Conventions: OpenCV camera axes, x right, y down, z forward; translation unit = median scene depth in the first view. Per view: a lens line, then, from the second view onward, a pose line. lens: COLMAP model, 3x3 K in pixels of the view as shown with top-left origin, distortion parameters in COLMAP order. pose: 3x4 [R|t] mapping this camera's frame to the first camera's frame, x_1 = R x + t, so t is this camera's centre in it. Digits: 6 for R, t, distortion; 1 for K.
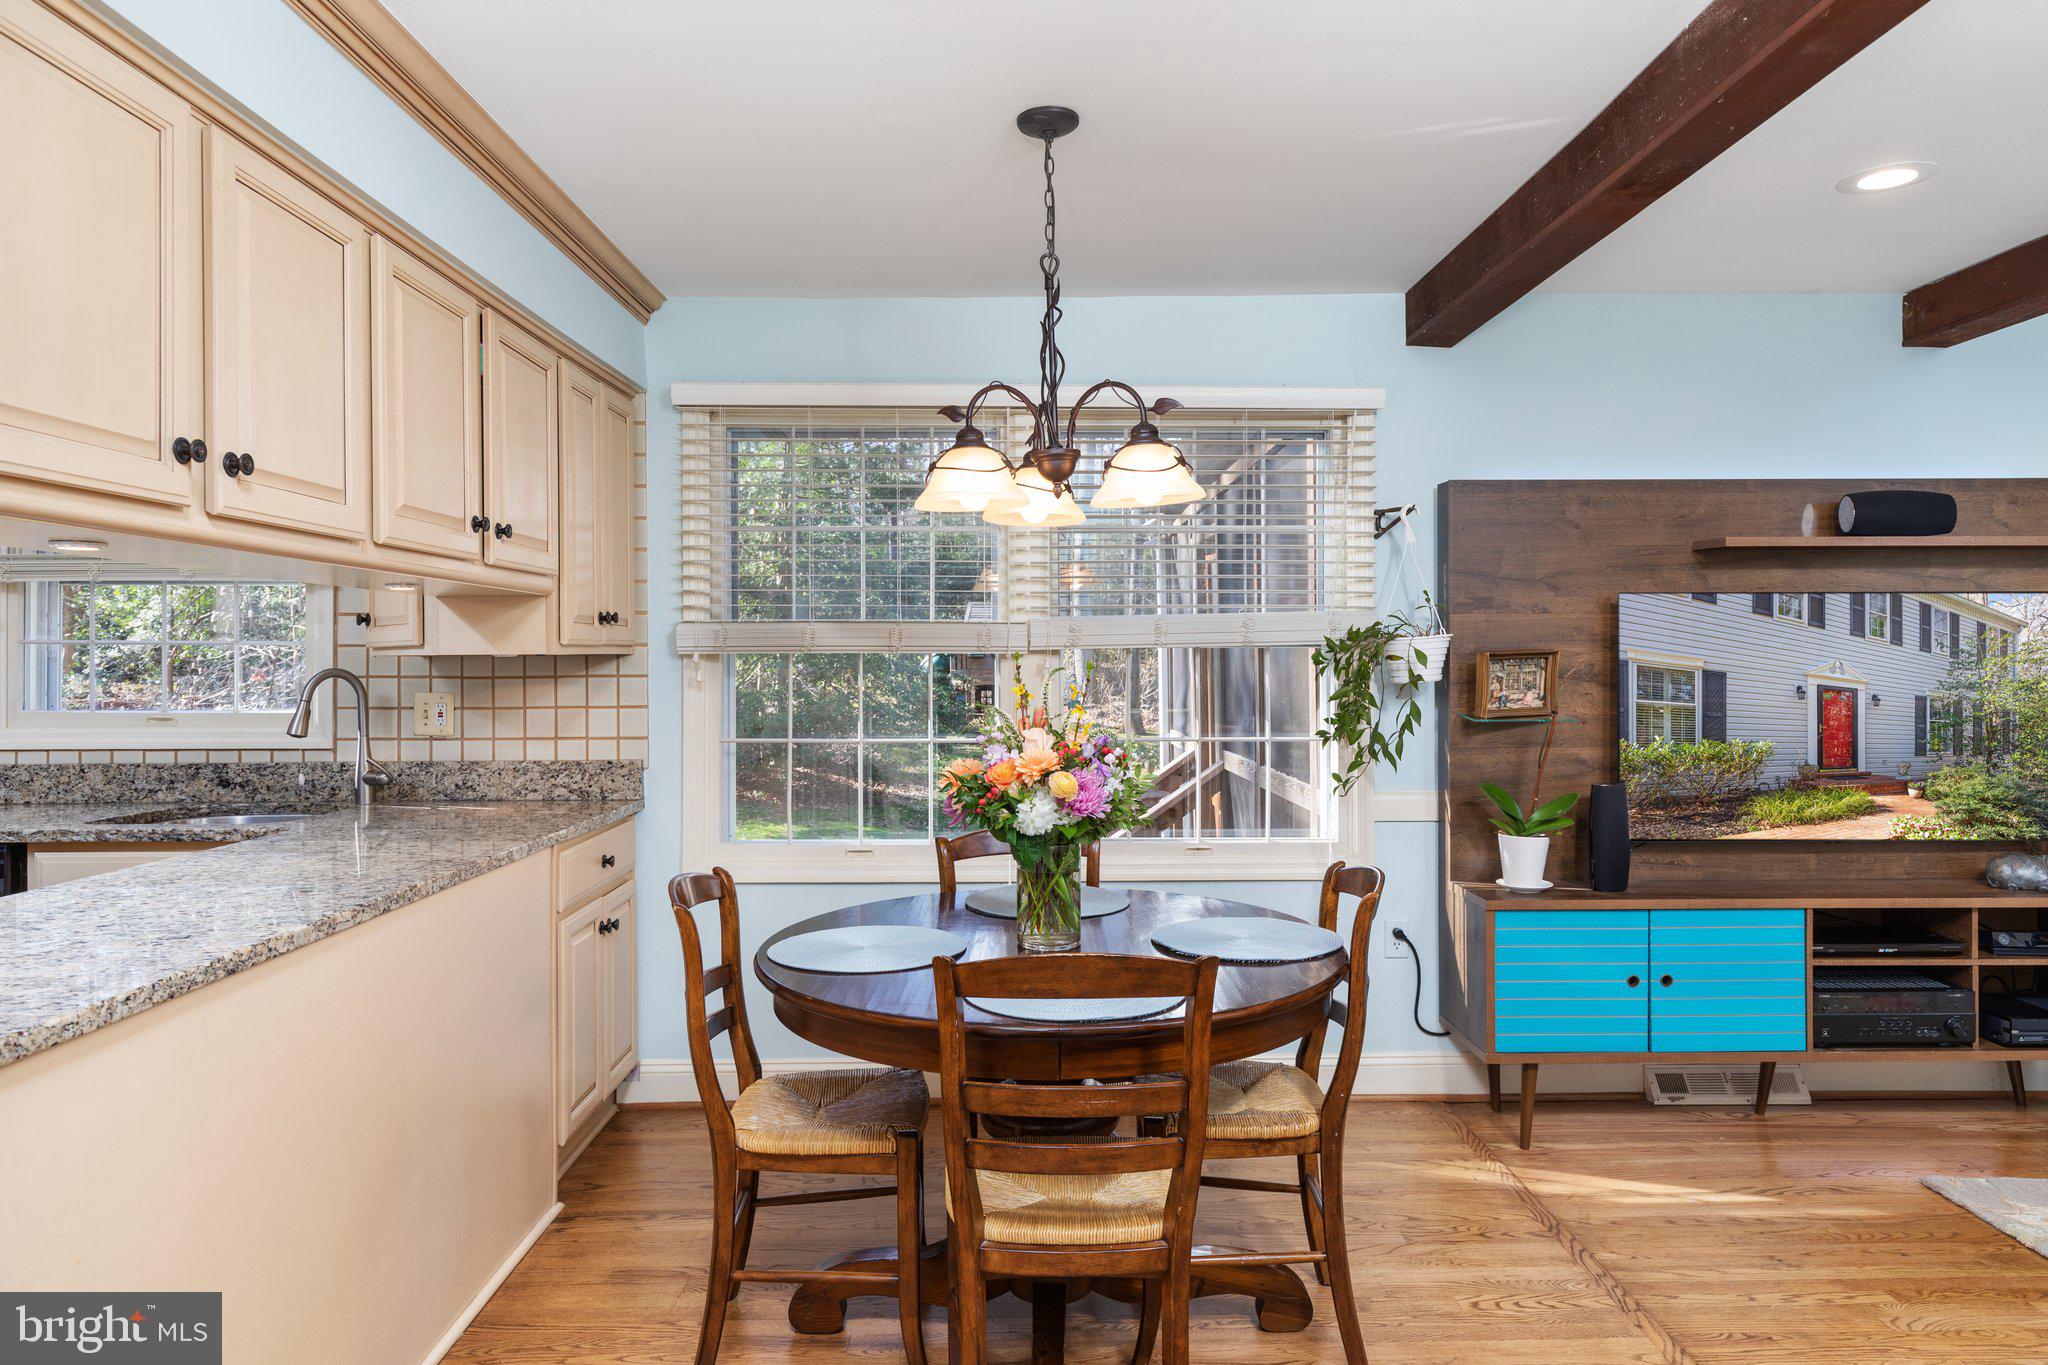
lens RADIAL K [[1255.8, 0, 1033.3], [0, 1255.8, 676.8], [0, 0, 1]] dist [0.000090, 0.002861]
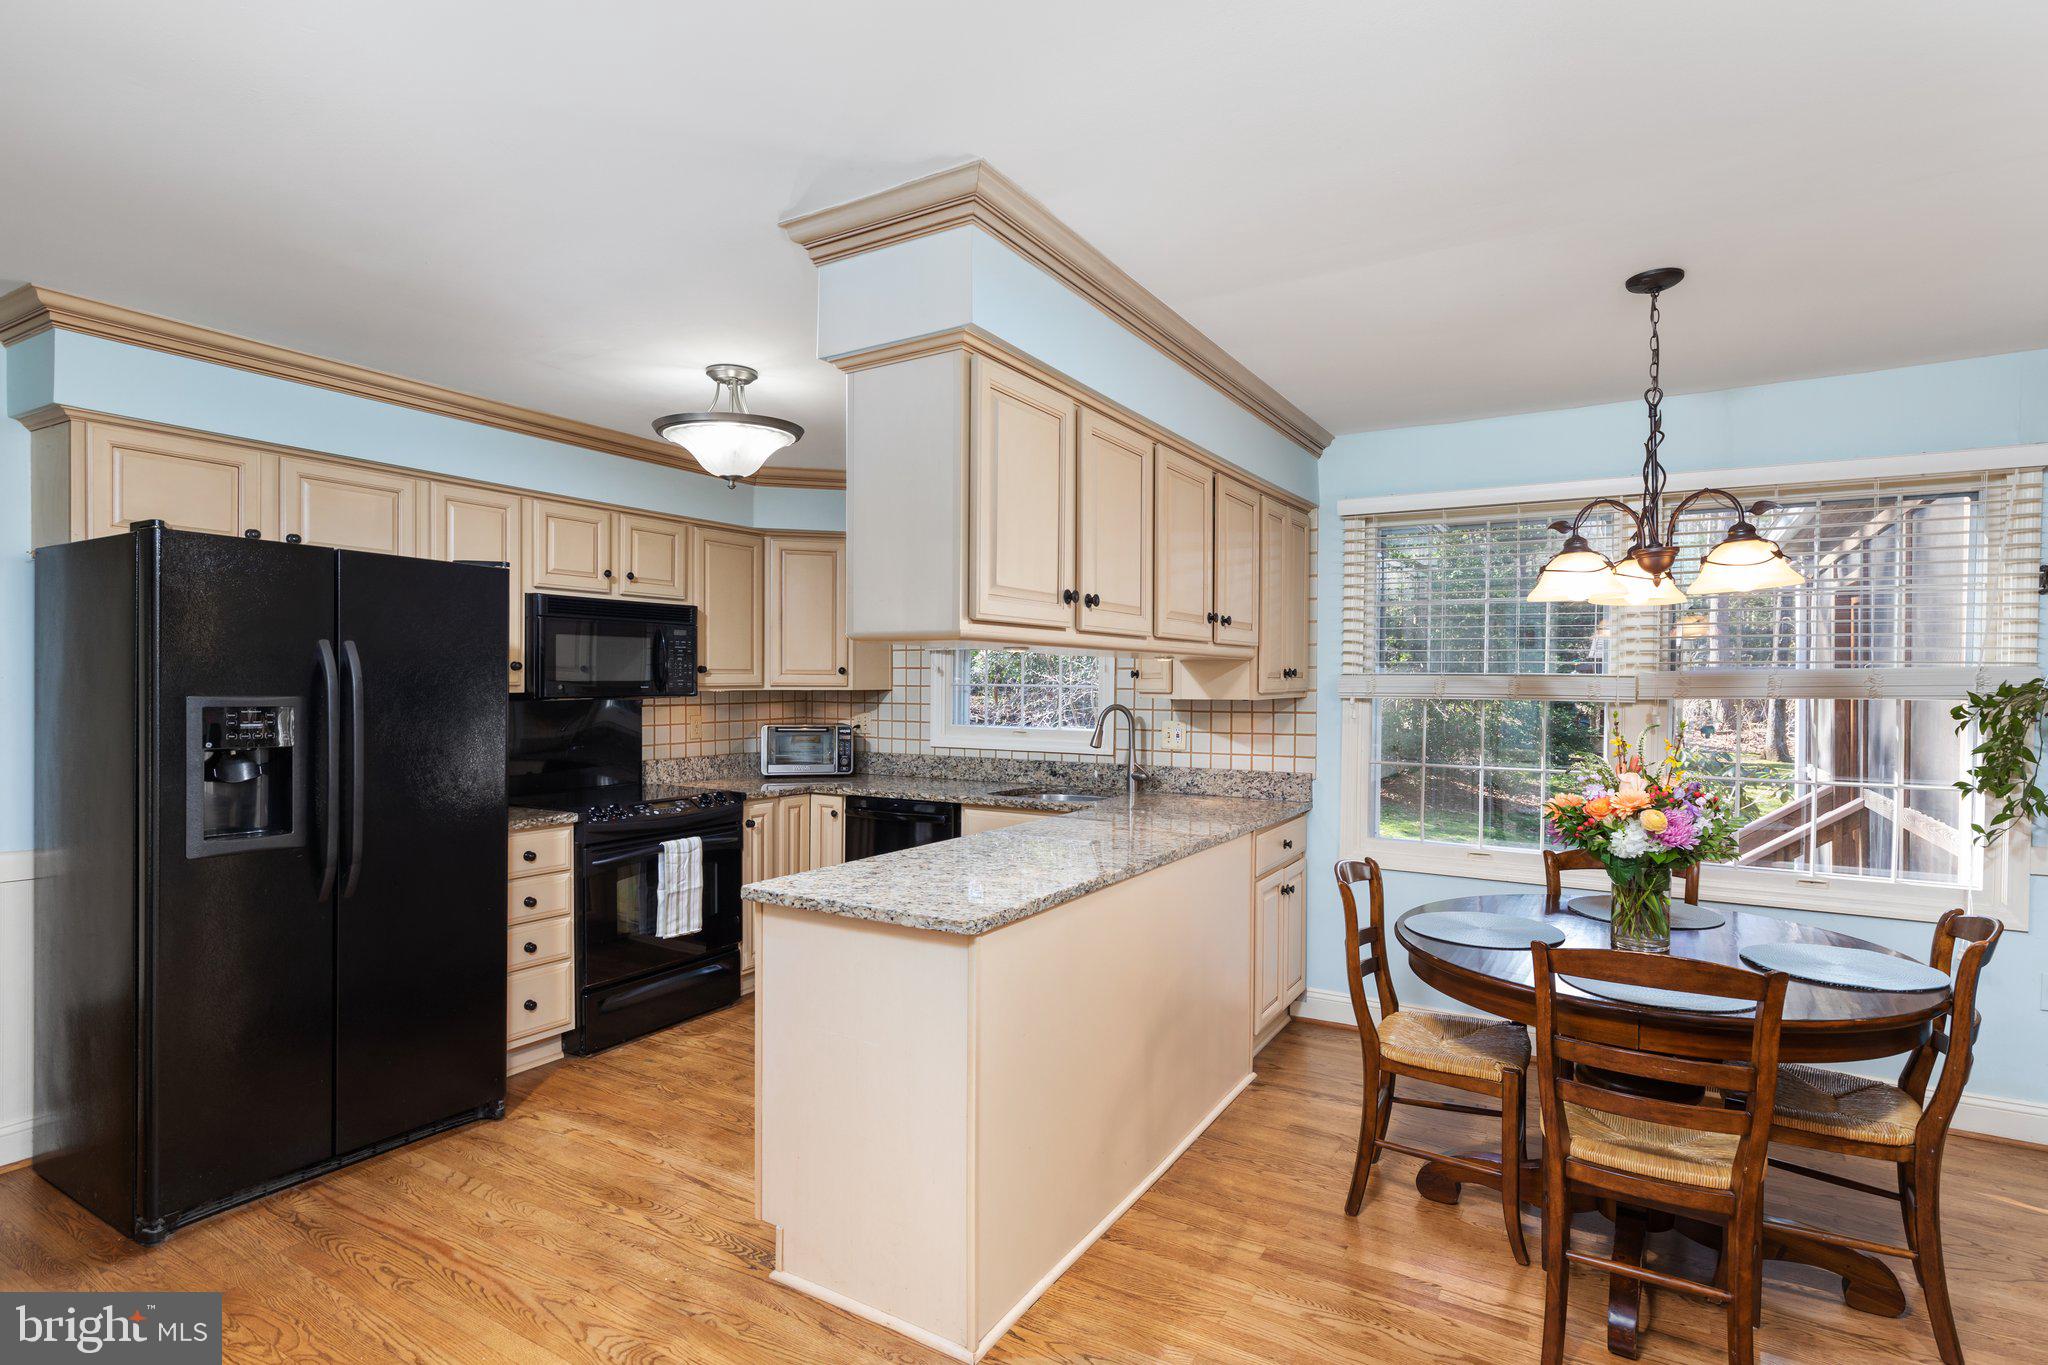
lens RADIAL K [[1016.1, 0, 1023.6], [0, 1016.1, 704.6], [0, 0, 1]] dist [0.000340, -0.000406]
pose [[0.843413, 0.017958, -0.536965, 0.024045], [-0.011645, 0.999817, 0.015146, -0.025028], [0.537139, -0.006521, 0.843469, -0.128708]]
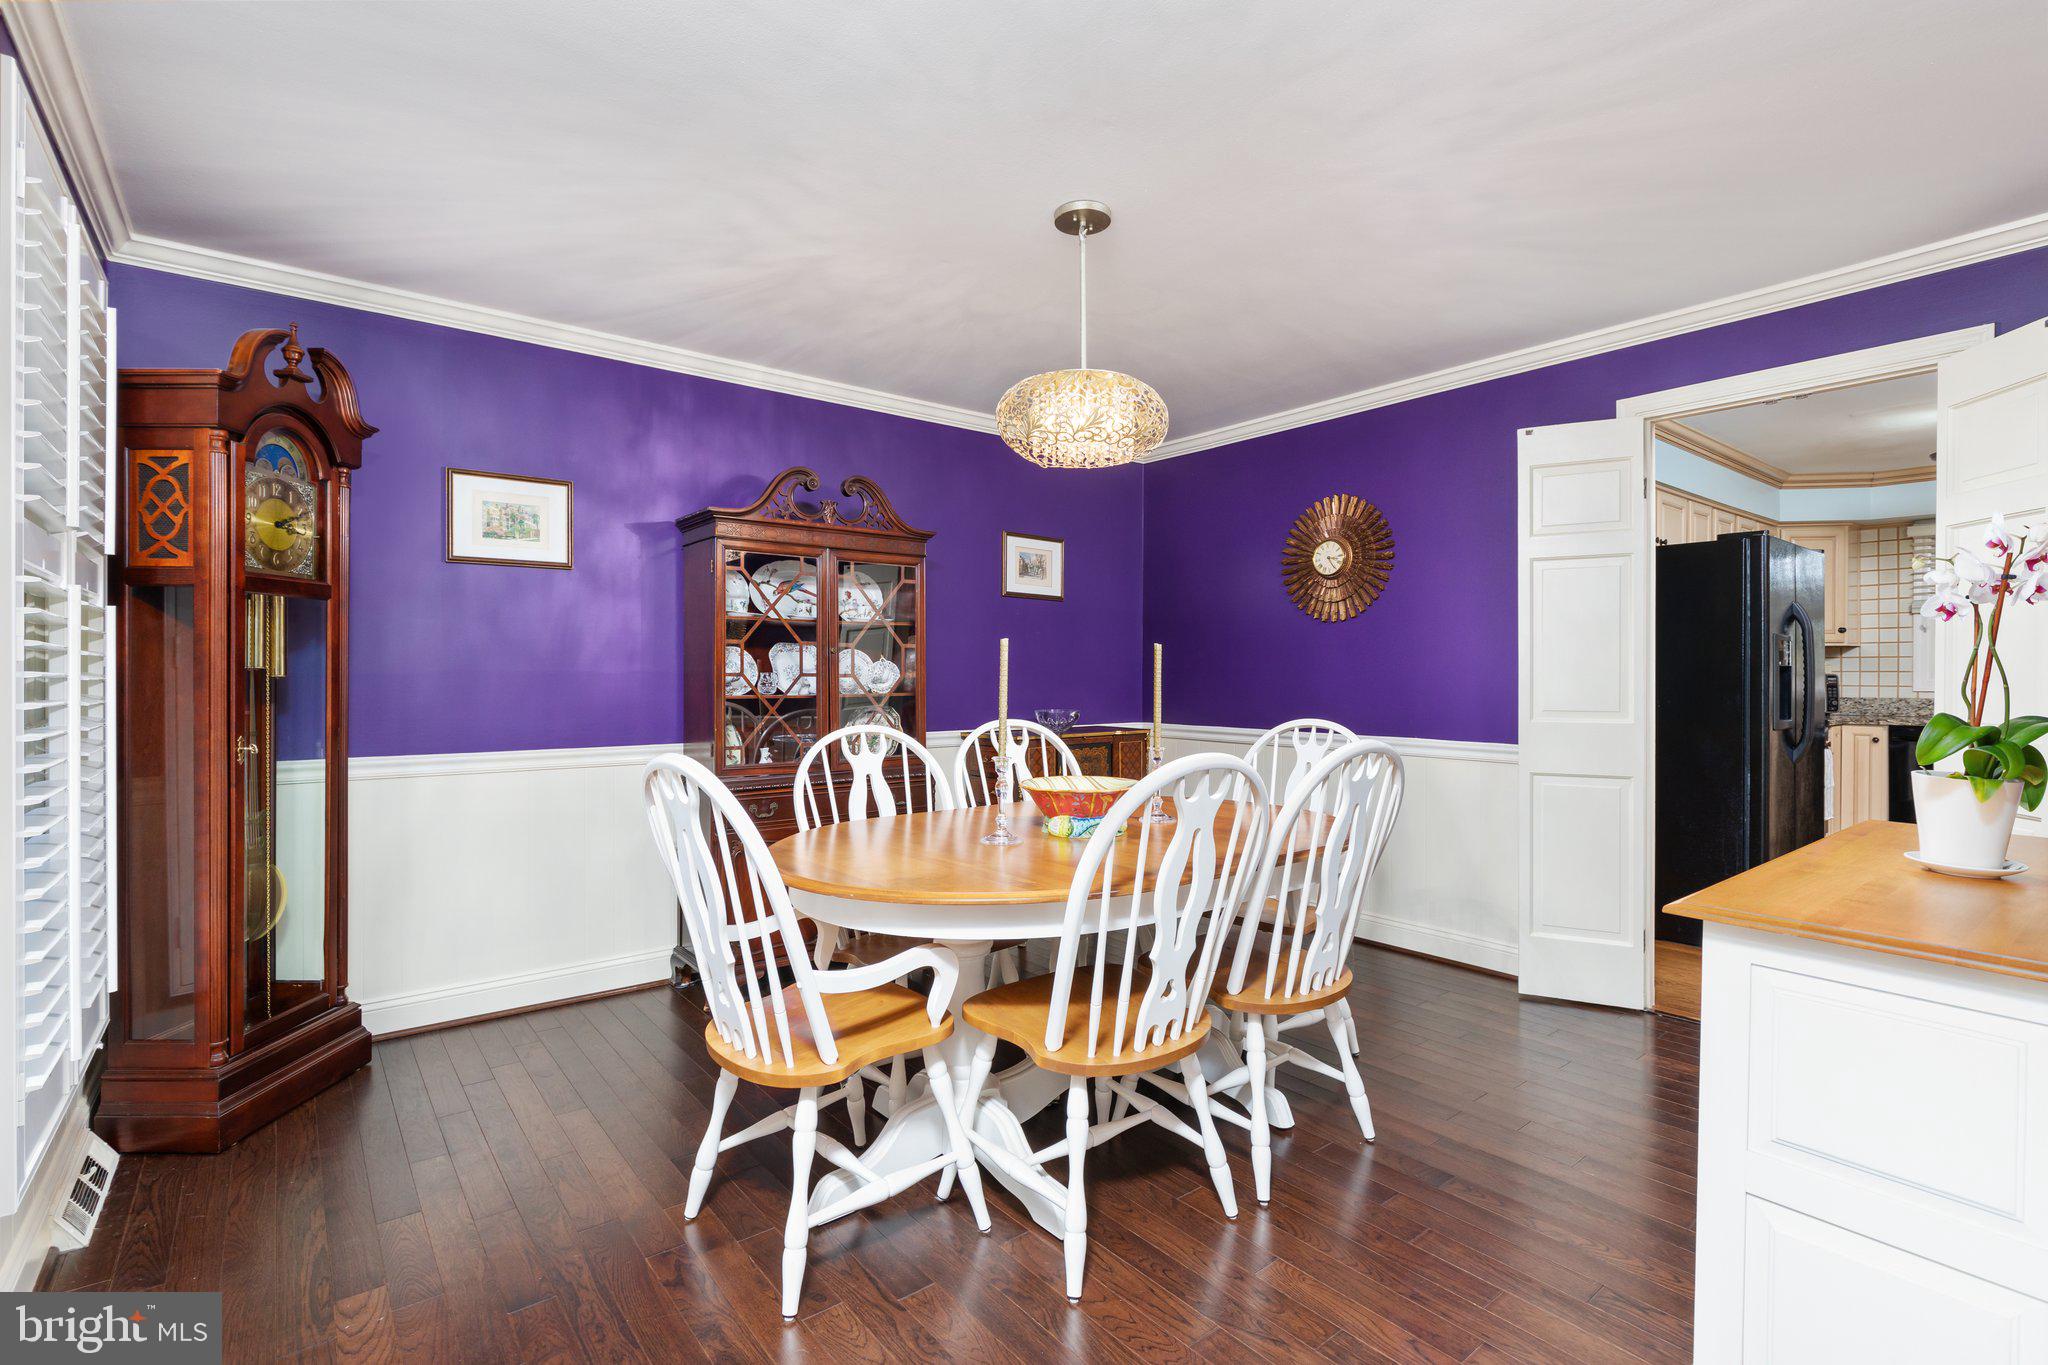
lens RADIAL K [[981.3, 0, 1028.3], [0, 981.3, 679.1], [0, 0, 1]] dist [0.002518, 0.000821]
pose [[0.612256, -0.000014, -0.790660, -0.478420], [-0.003435, 0.999991, -0.002678, 0.049996], [0.790652, 0.004356, 0.612250, -1.280011]]
